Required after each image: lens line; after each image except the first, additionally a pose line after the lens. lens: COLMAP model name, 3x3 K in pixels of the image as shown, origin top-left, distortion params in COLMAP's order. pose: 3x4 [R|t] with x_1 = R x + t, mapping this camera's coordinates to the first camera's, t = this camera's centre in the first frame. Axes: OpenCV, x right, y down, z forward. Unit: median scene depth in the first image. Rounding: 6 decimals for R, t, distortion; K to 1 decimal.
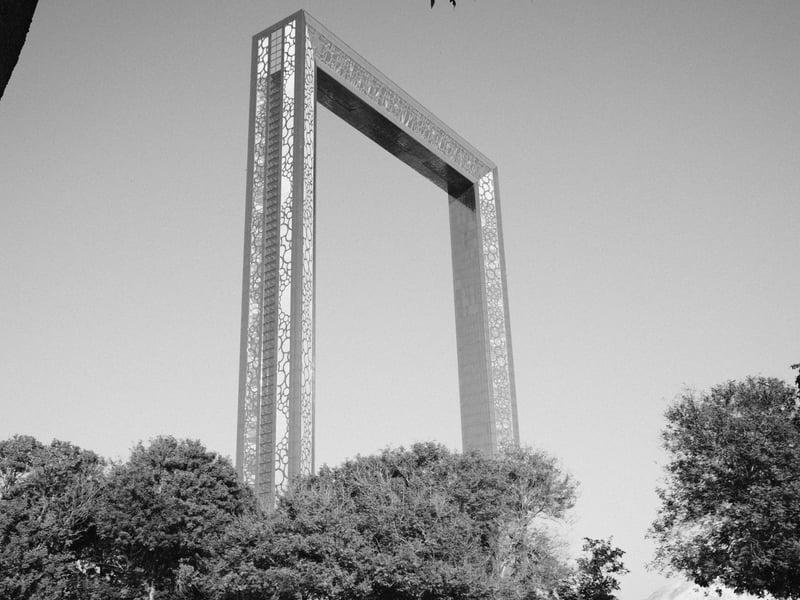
lens RADIAL K [[908.1, 0, 400.0], [0, 908.1, 300.0], [0, 0, 1]] dist [-0.021607, 0.000326]
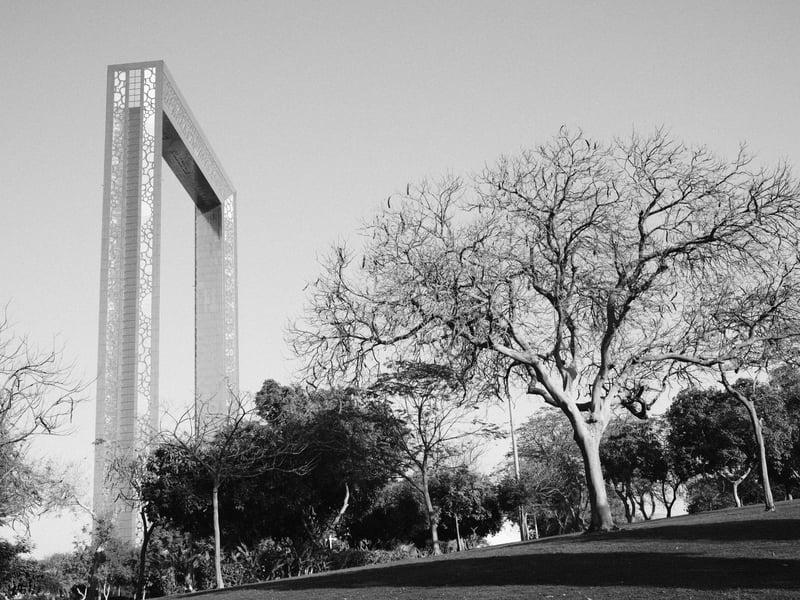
lens RADIAL K [[908.1, 0, 400.0], [0, 908.1, 300.0], [0, 0, 1]] dist [-0.021607, 0.000326]
pose [[0.839771, 0.131791, 0.526703, -0.437575], [-0.165872, 0.985987, 0.017753, -0.078150], [-0.516983, -0.102273, 0.849864, -0.229285]]
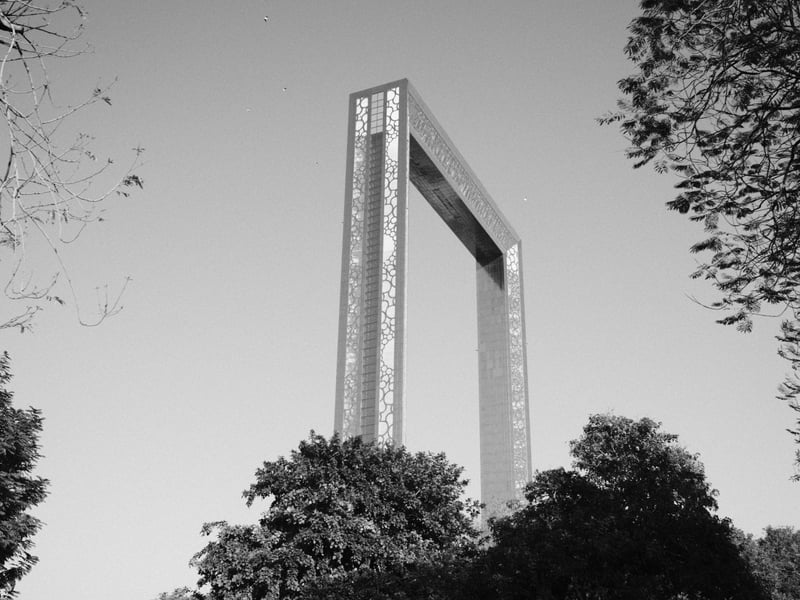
lens RADIAL K [[908.1, 0, 400.0], [0, 908.1, 300.0], [0, 0, 1]] dist [-0.021607, 0.000326]
pose [[0.980358, 0.118713, 0.157498, -0.251694], [-0.112081, 0.992422, -0.050373, -0.009084], [-0.162285, 0.031731, 0.986234, -0.036456]]
